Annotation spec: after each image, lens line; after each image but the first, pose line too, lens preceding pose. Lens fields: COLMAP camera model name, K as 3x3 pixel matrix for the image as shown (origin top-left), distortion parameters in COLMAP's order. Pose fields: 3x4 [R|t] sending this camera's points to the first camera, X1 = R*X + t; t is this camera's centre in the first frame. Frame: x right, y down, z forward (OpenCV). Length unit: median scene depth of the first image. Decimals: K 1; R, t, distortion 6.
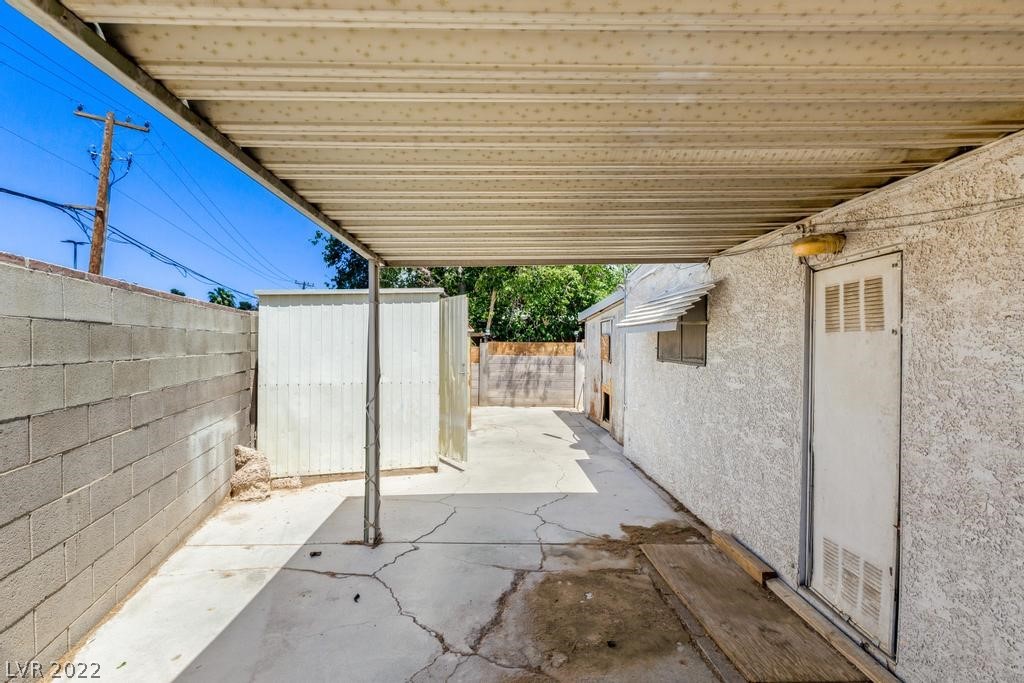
lens RADIAL K [[456.8, 0, 507.9], [0, 456.8, 341.5], [0, 0, 1]] dist [0.001958, 0.000532]
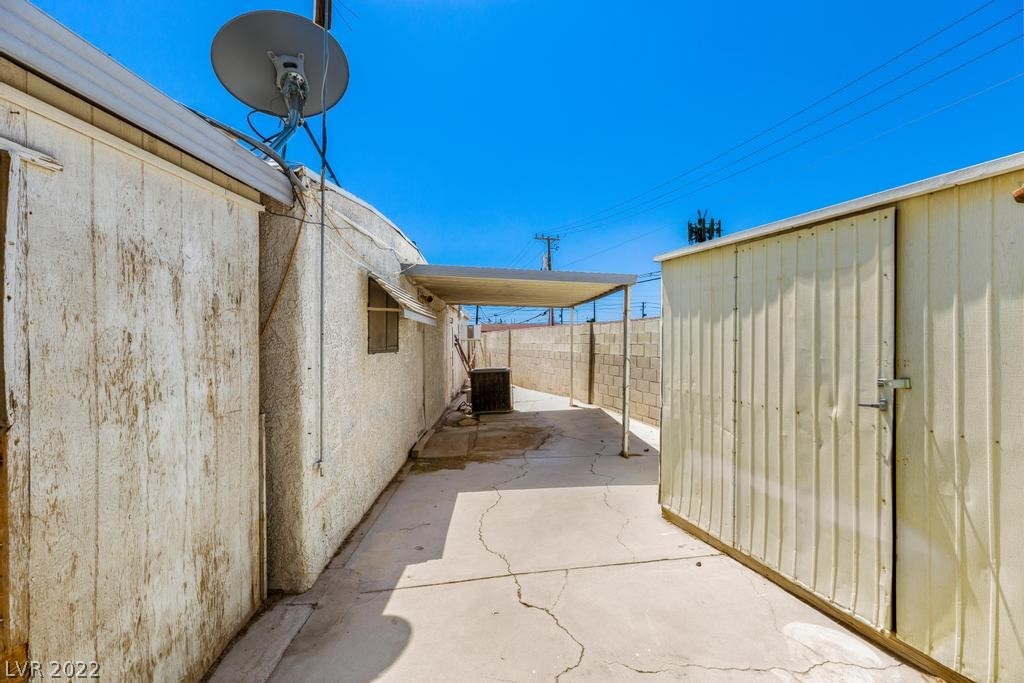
lens RADIAL K [[456.8, 0, 507.9], [0, 456.8, 341.5], [0, 0, 1]] dist [0.001958, 0.000532]
pose [[-0.999937, -0.010457, 0.004039, 0.095522], [-0.010468, 0.999941, -0.002723, 0.022936], [-0.004011, -0.002765, -0.999988, 1.939337]]
